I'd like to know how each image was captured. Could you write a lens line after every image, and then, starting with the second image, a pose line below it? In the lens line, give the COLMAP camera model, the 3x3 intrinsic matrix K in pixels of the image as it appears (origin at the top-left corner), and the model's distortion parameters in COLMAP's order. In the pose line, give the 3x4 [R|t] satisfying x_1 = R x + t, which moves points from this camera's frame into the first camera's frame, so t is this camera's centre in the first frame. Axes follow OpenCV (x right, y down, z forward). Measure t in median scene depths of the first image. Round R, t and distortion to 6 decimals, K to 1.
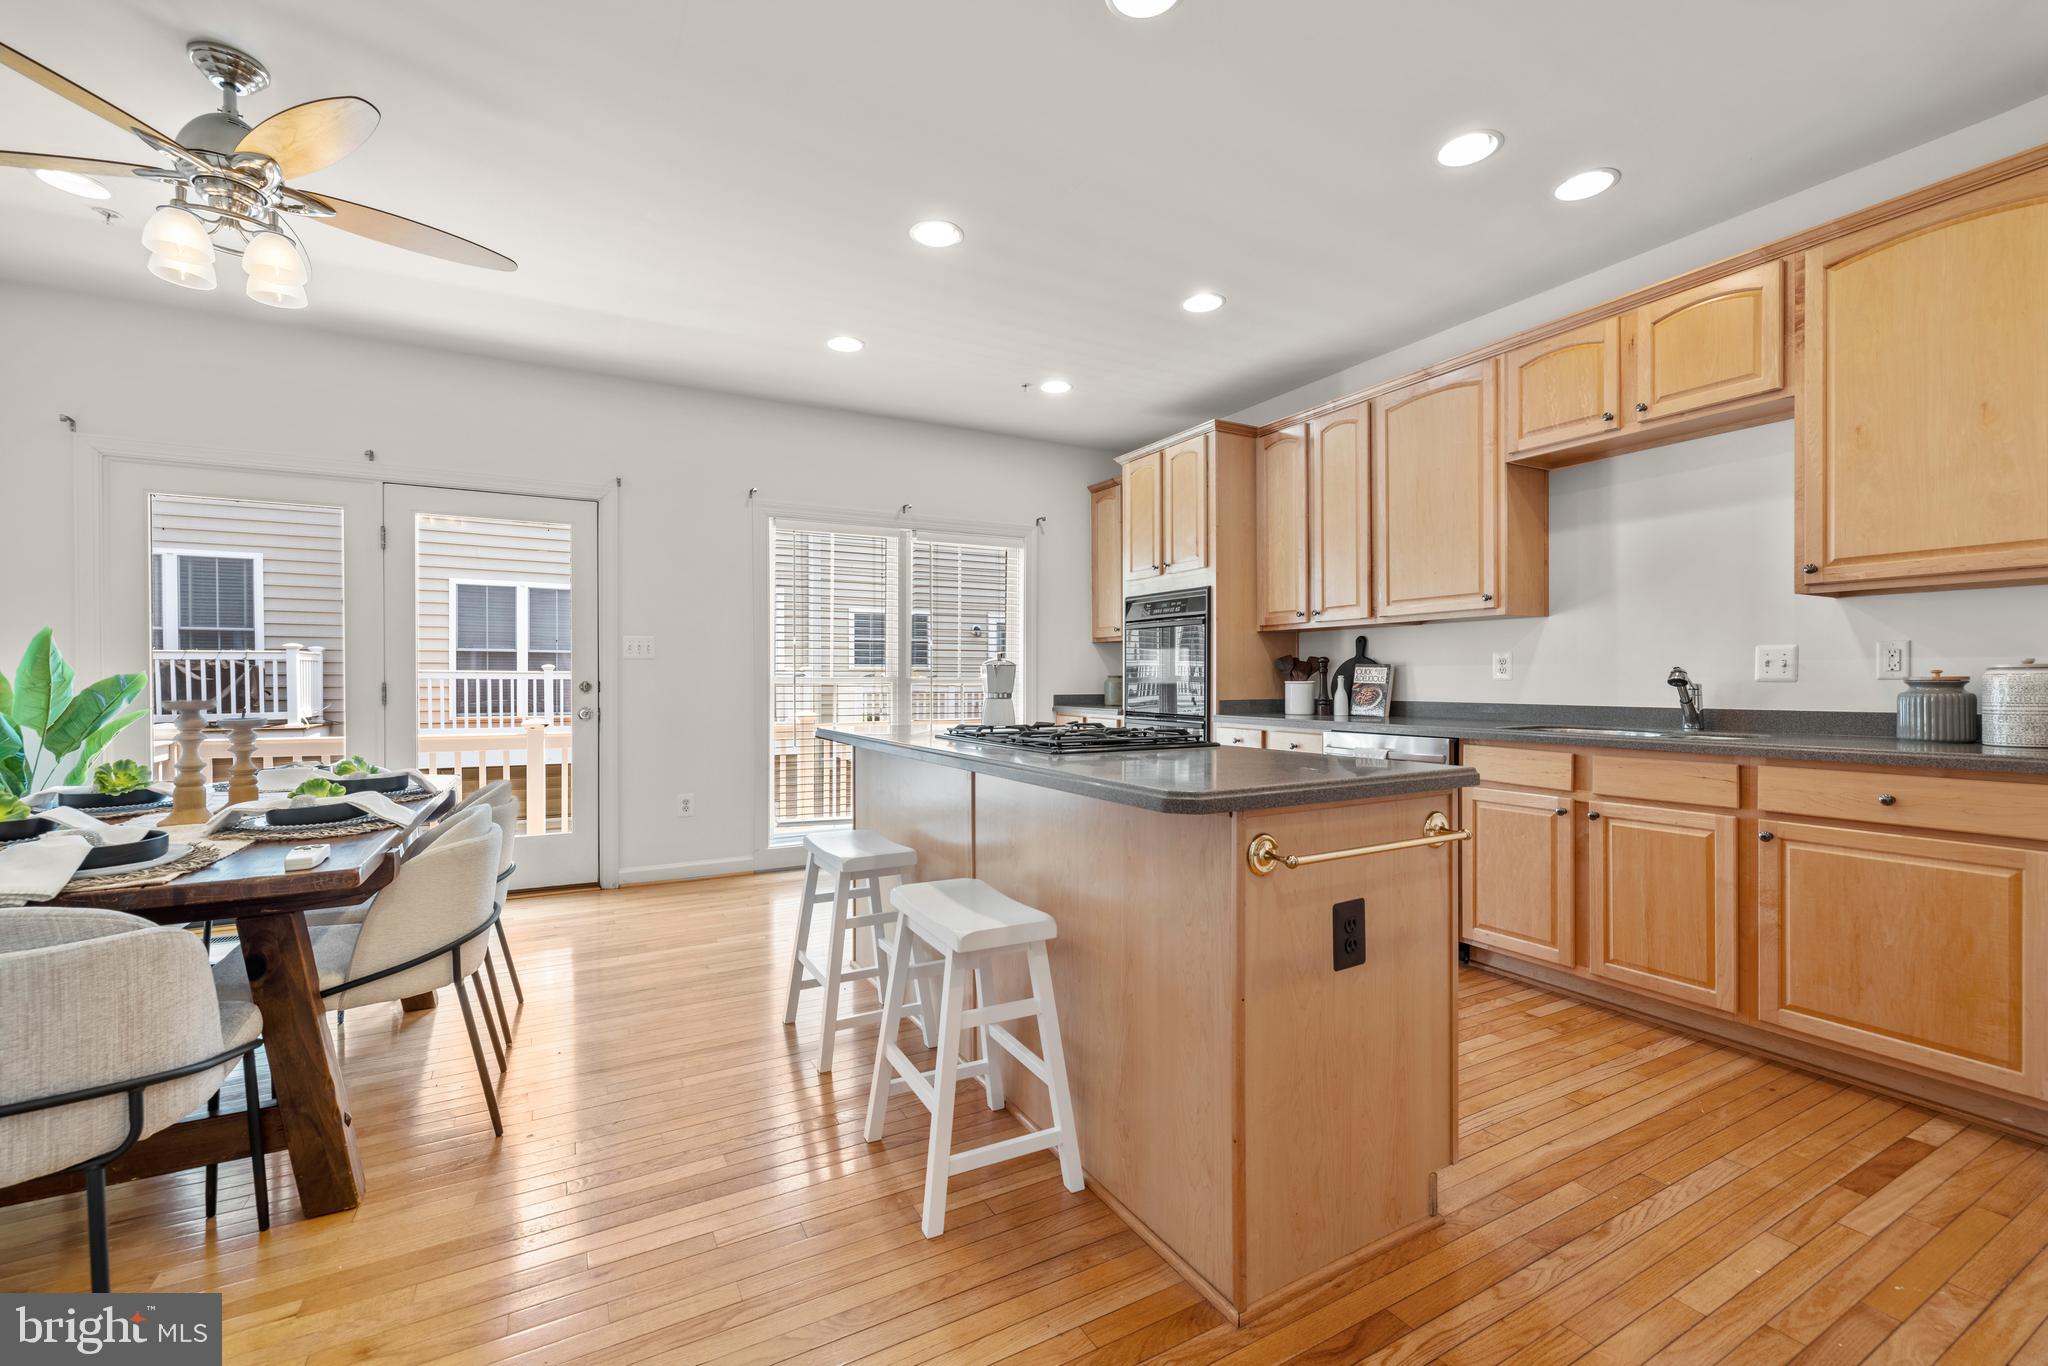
lens RADIAL K [[858.3, 0, 1035.1], [0, 858.3, 686.2], [0, 0, 1]] dist [0.001756, -0.000205]
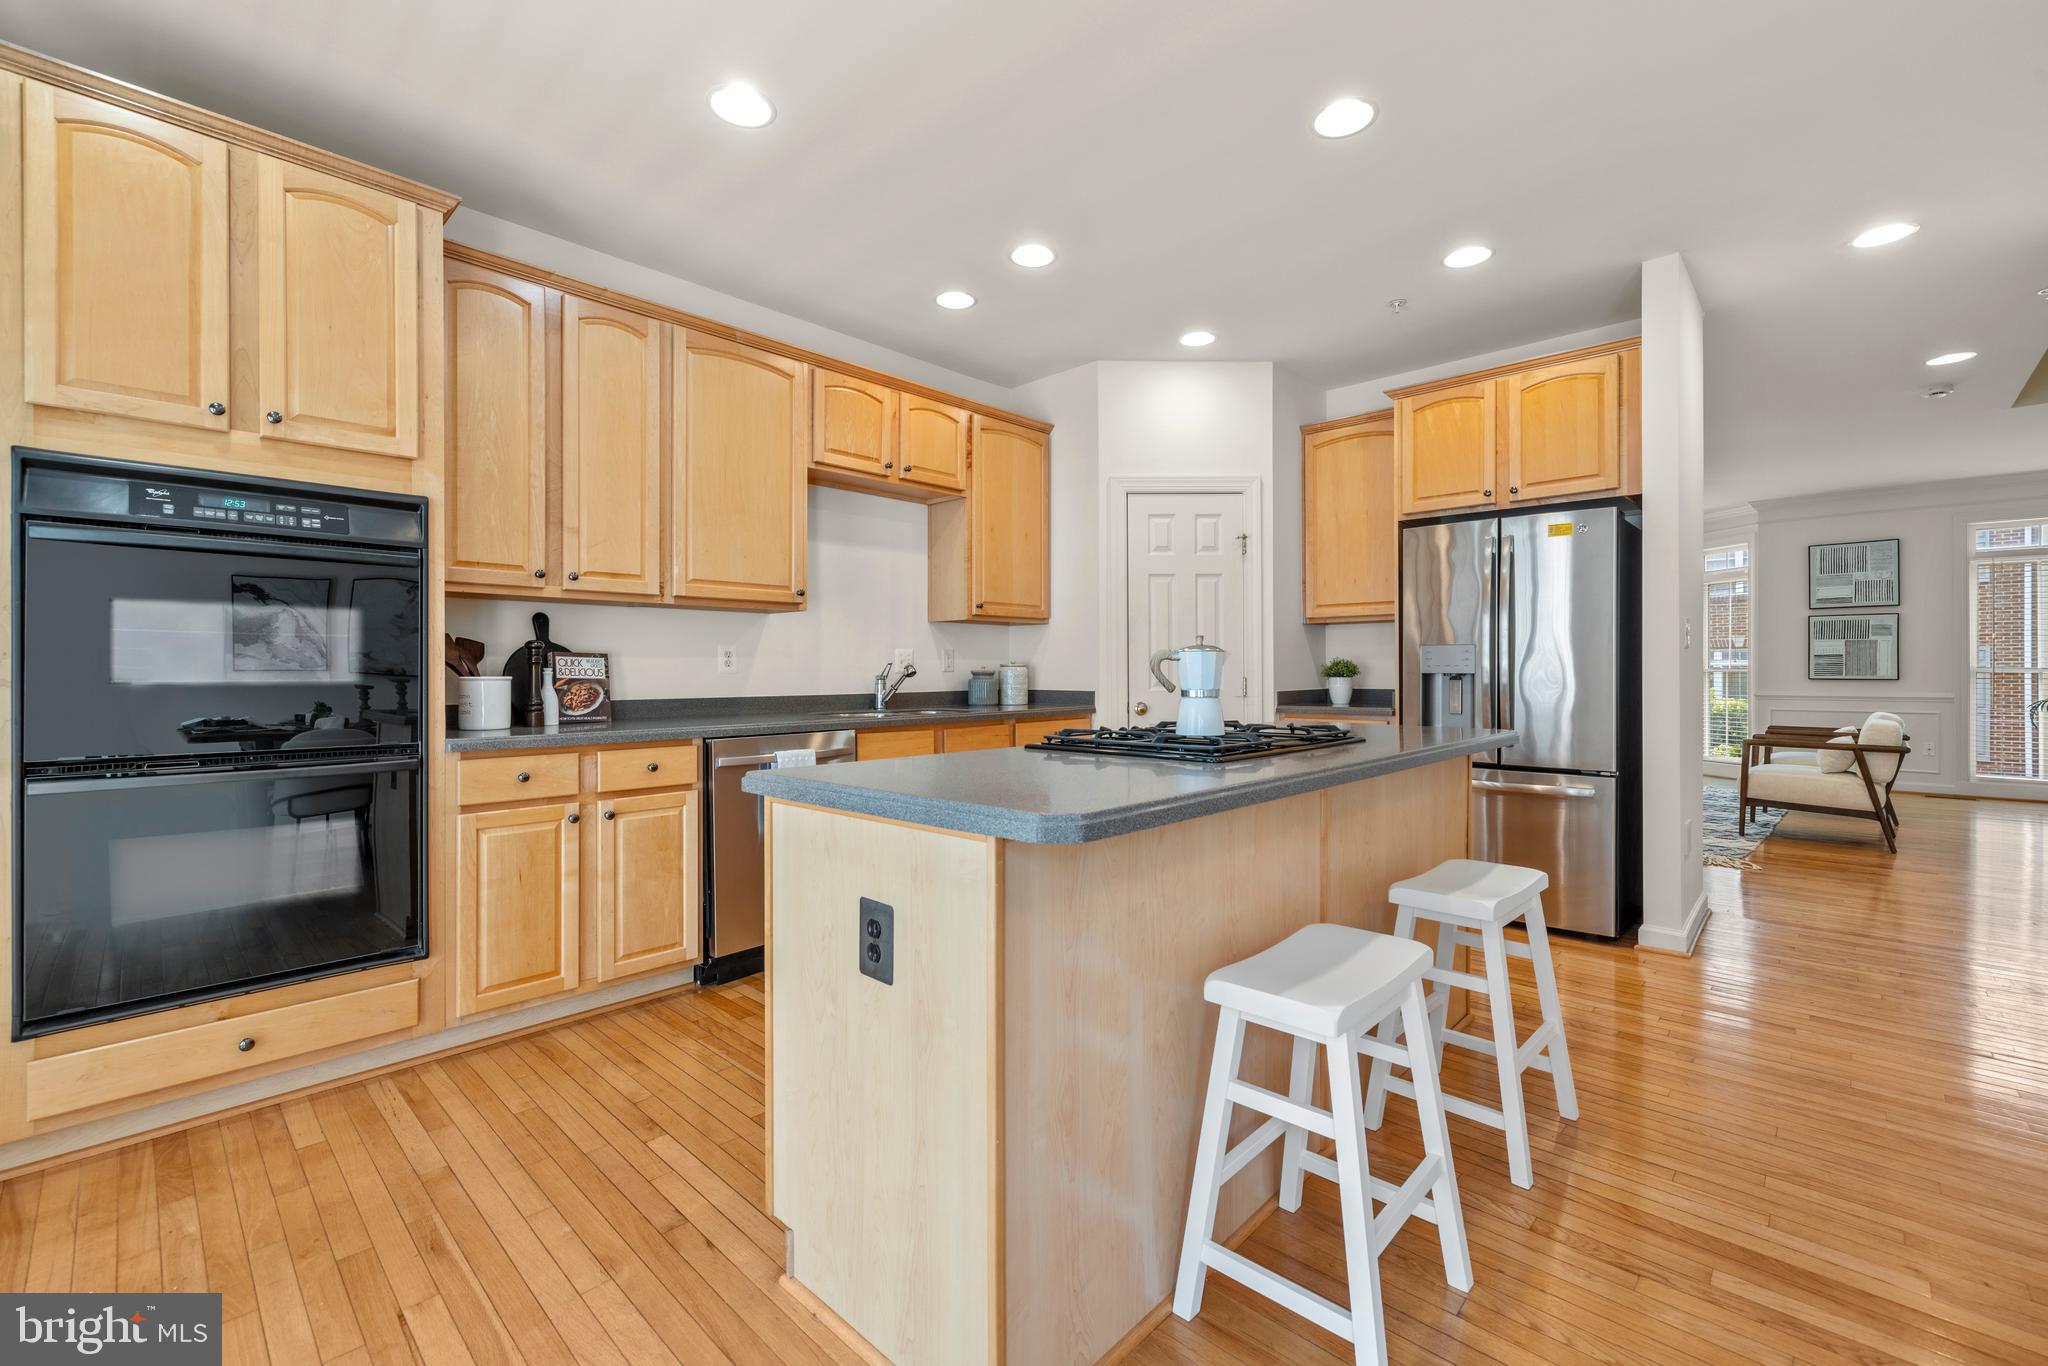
lens RADIAL K [[858.3, 0, 1031.6], [0, 858.3, 666.1], [0, 0, 1]] dist [0.001756, -0.000205]
pose [[-0.305015, 0.006167, 0.952327, -0.431330], [0.010745, 0.999938, -0.003034, -0.007639], [-0.952287, 0.009307, -0.305063, 0.854978]]
